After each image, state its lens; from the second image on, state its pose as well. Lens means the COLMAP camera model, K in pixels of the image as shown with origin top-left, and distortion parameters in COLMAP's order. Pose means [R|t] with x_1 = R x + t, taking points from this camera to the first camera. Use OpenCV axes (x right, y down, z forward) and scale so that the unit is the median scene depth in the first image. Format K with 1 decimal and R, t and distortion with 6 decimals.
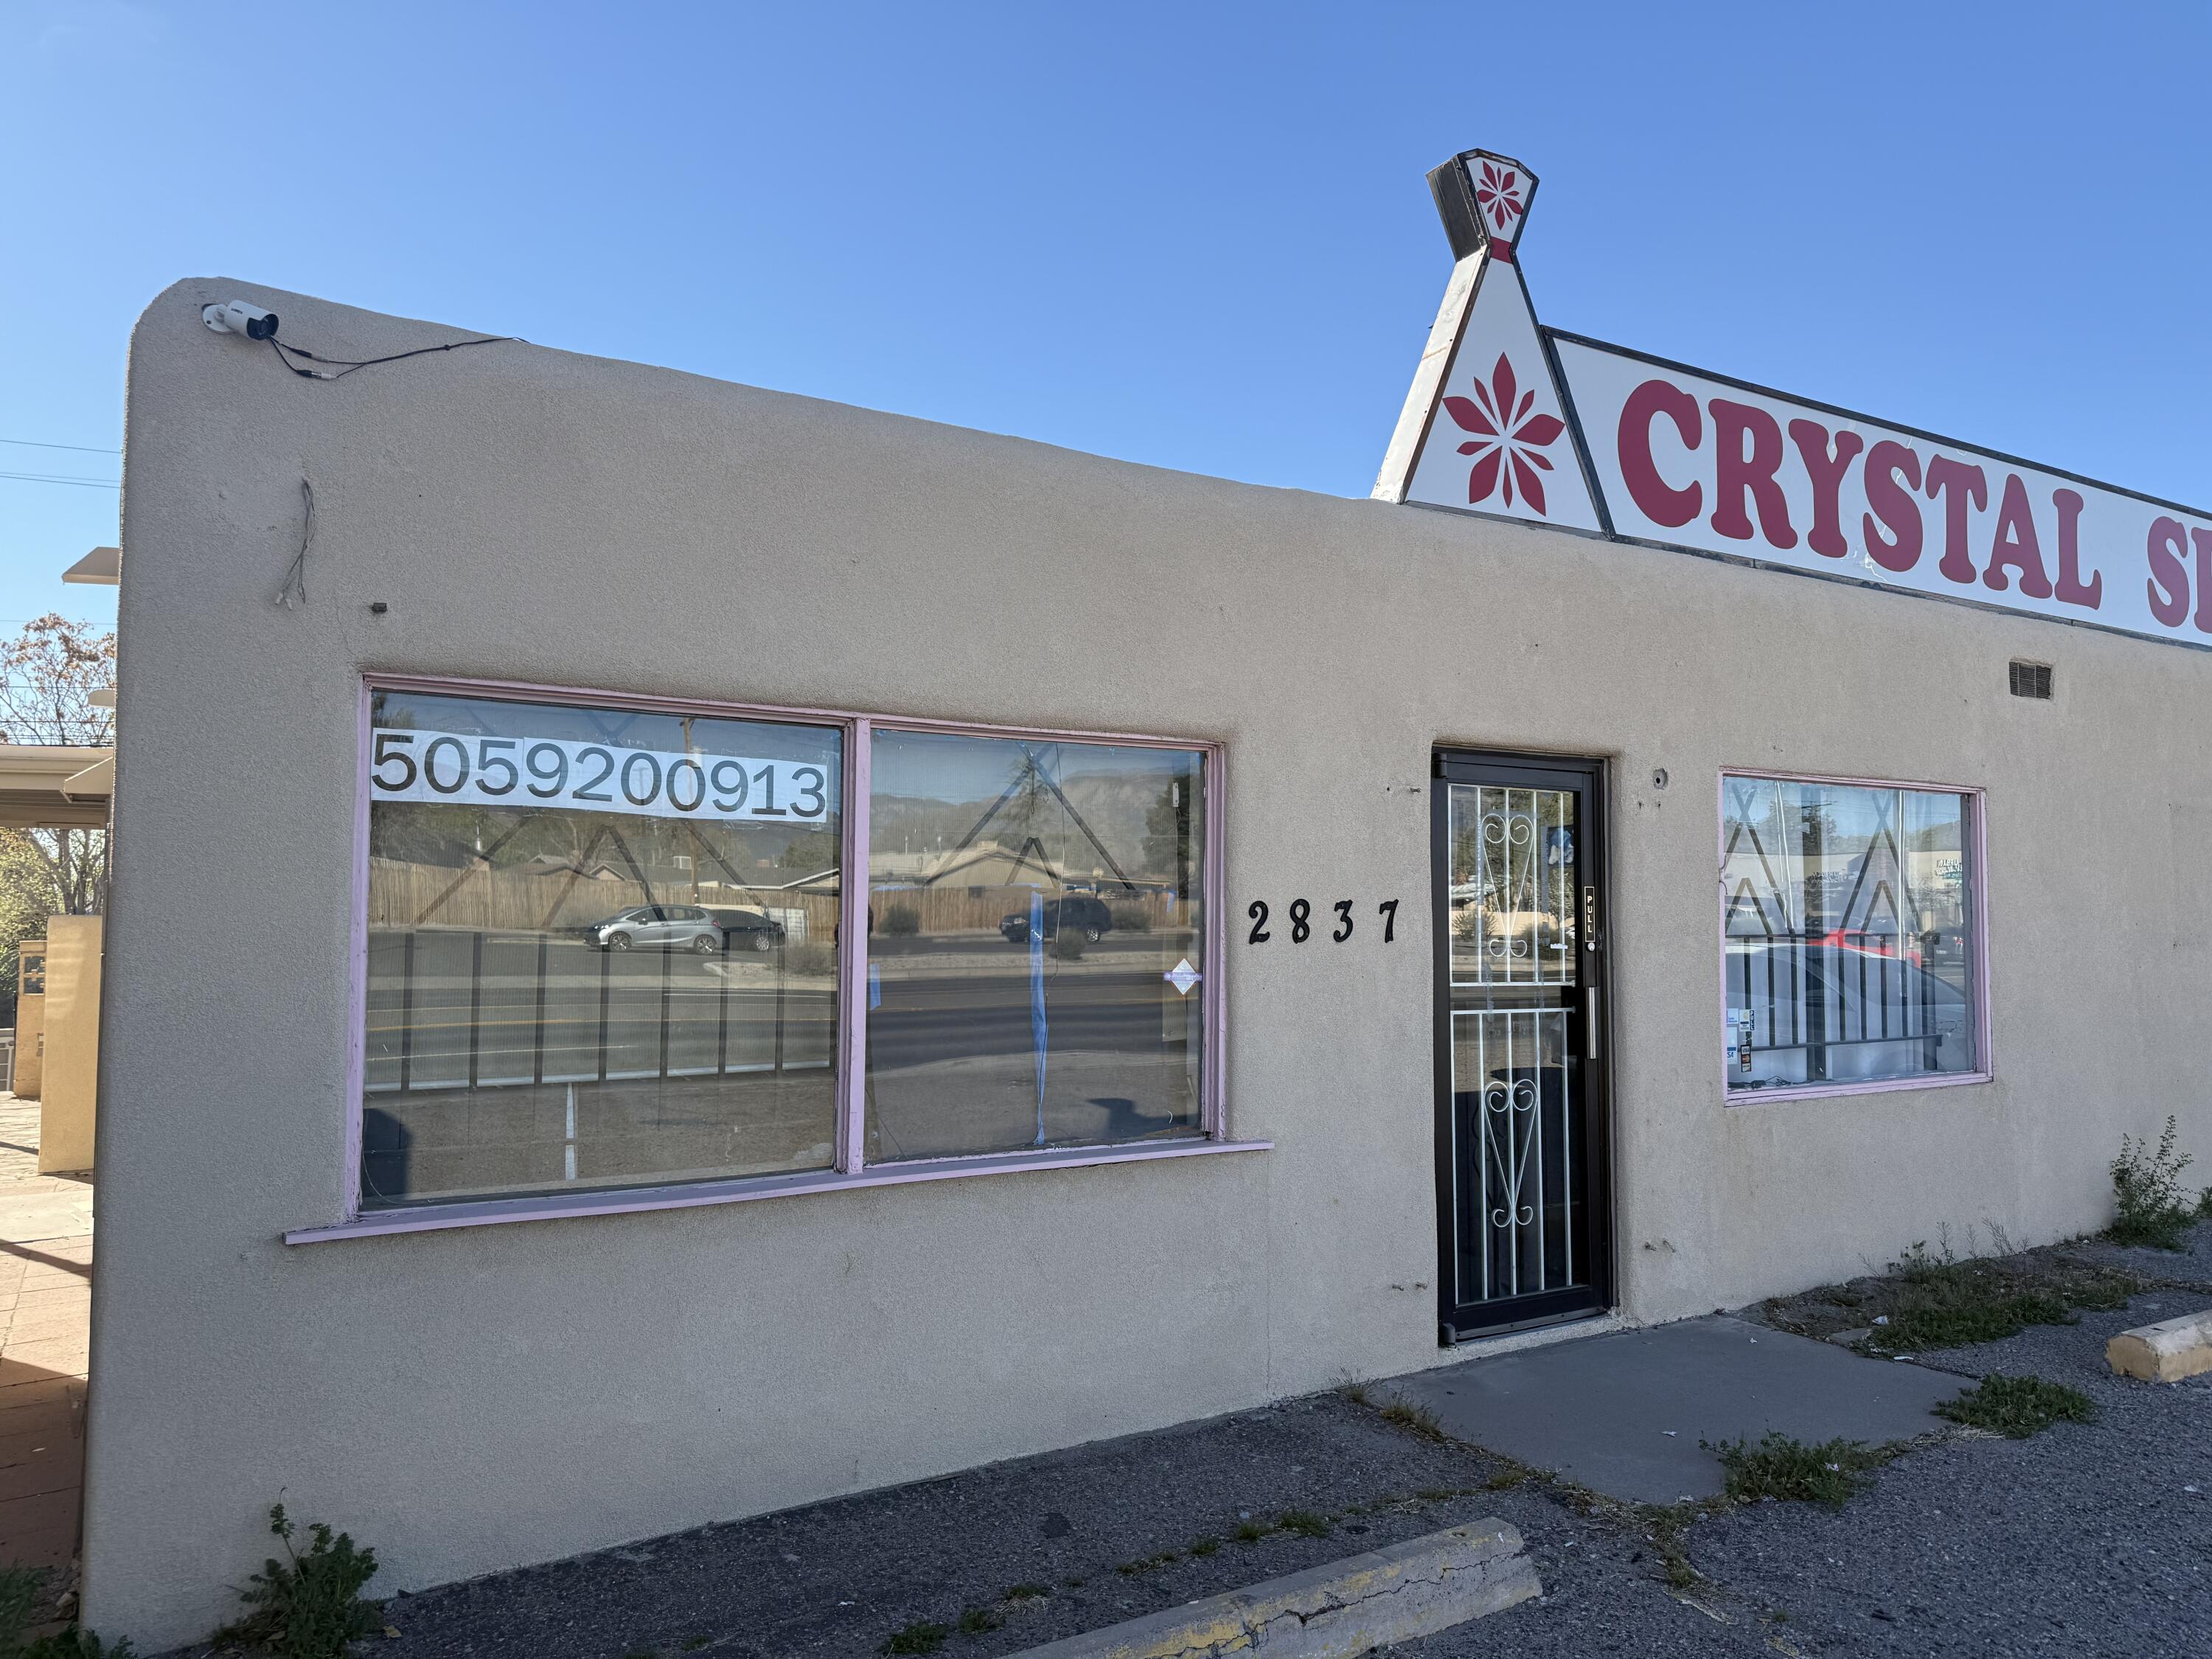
lens RADIAL K [[1567.2, 0, 1119.6], [0, 1567.2, 829.5], [0, 0, 1]] dist [0.039233, -0.051003]
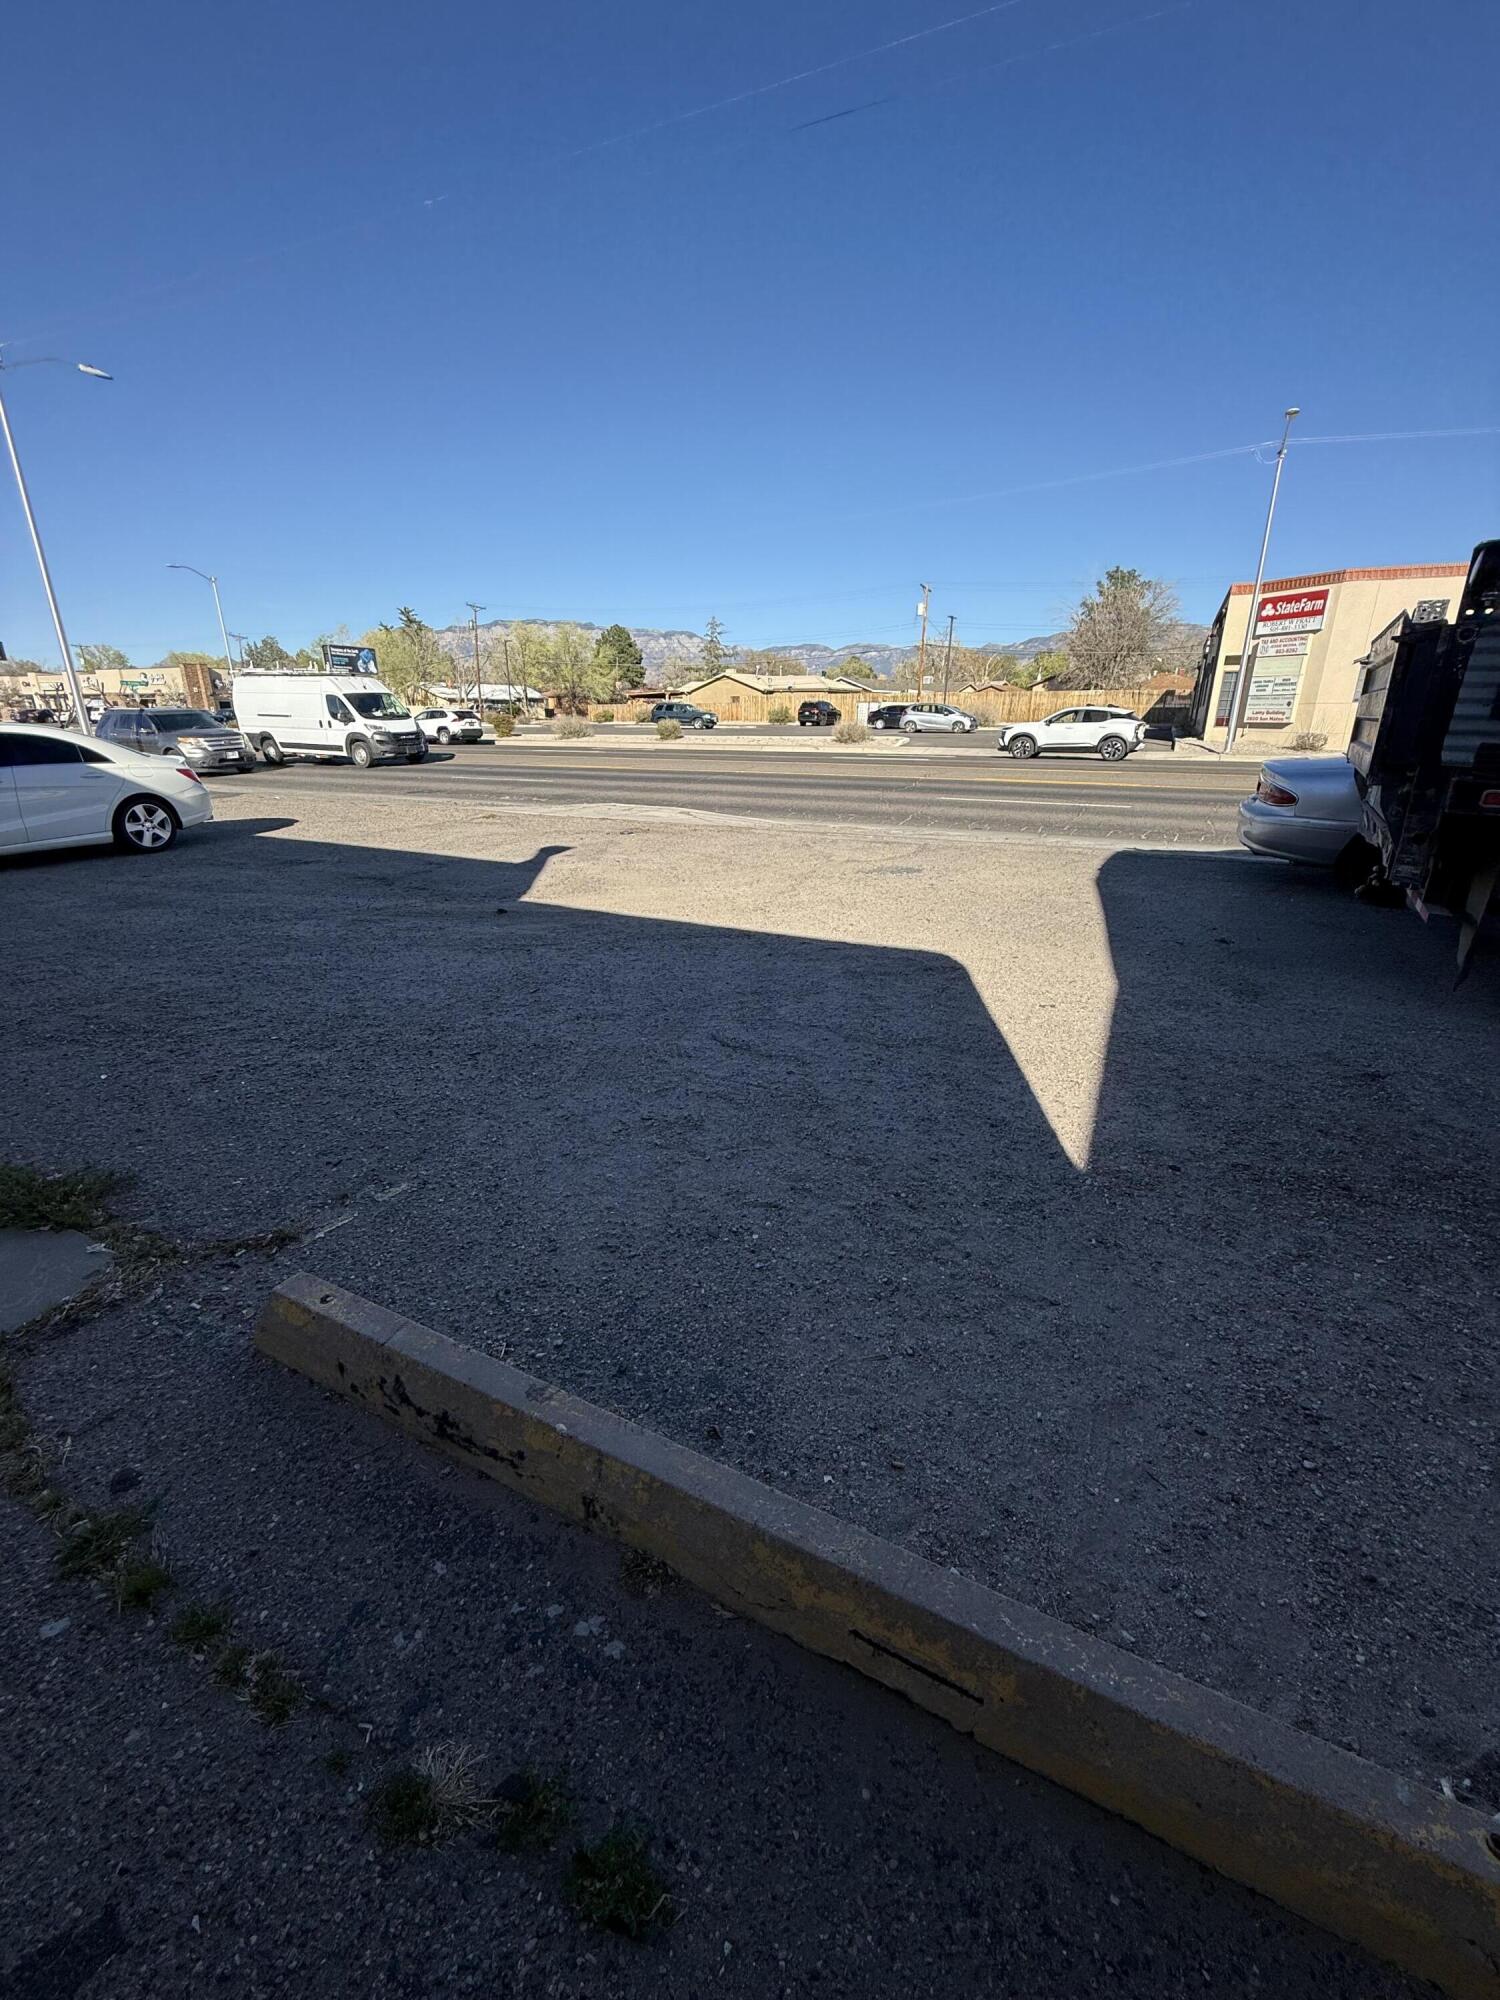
lens RADIAL K [[794.1, 0, 753.6], [0, 794.1, 997.4], [0, 0, 1]] dist [-0.001505, -0.000018]
pose [[-0.521063, -0.291505, 0.802196, -0.207119], [-0.051161, 0.948847, 0.311565, 0.065814], [-0.851983, 0.121304, -0.509323, 0.738720]]
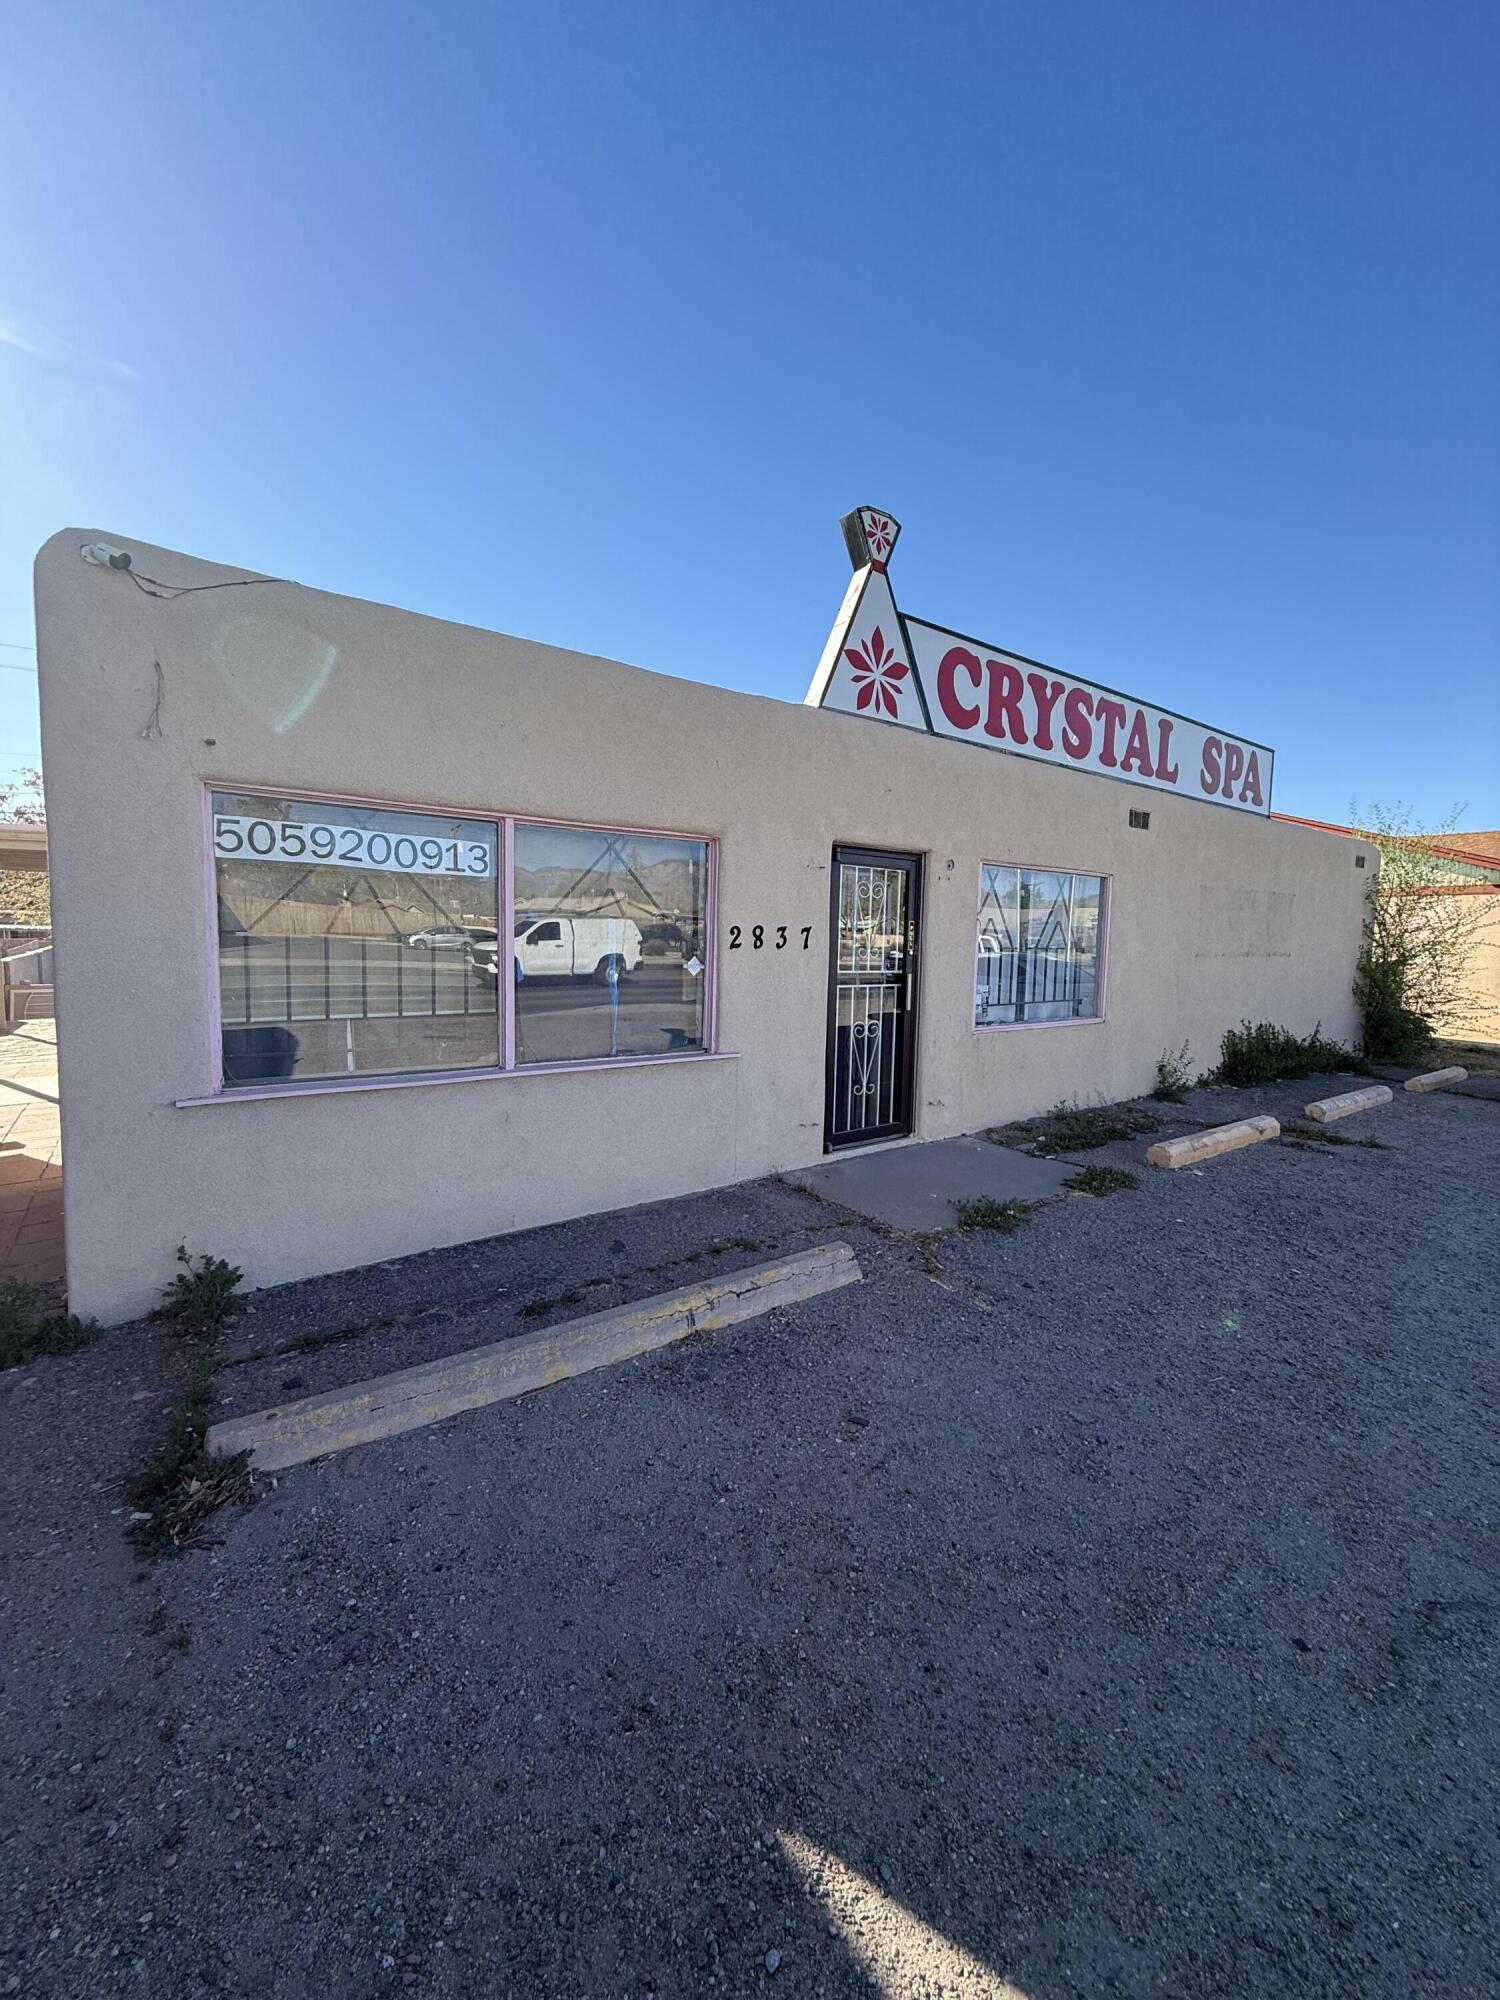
lens RADIAL K [[794.1, 0, 753.6], [0, 794.1, 997.4], [0, 0, 1]] dist [-0.001505, -0.000018]
pose [[0.996691, 0.010499, 0.080602, 0.035590], [-0.021136, 0.990988, 0.132272, 0.004873], [-0.078487, -0.133538, 0.987931, 0.054571]]
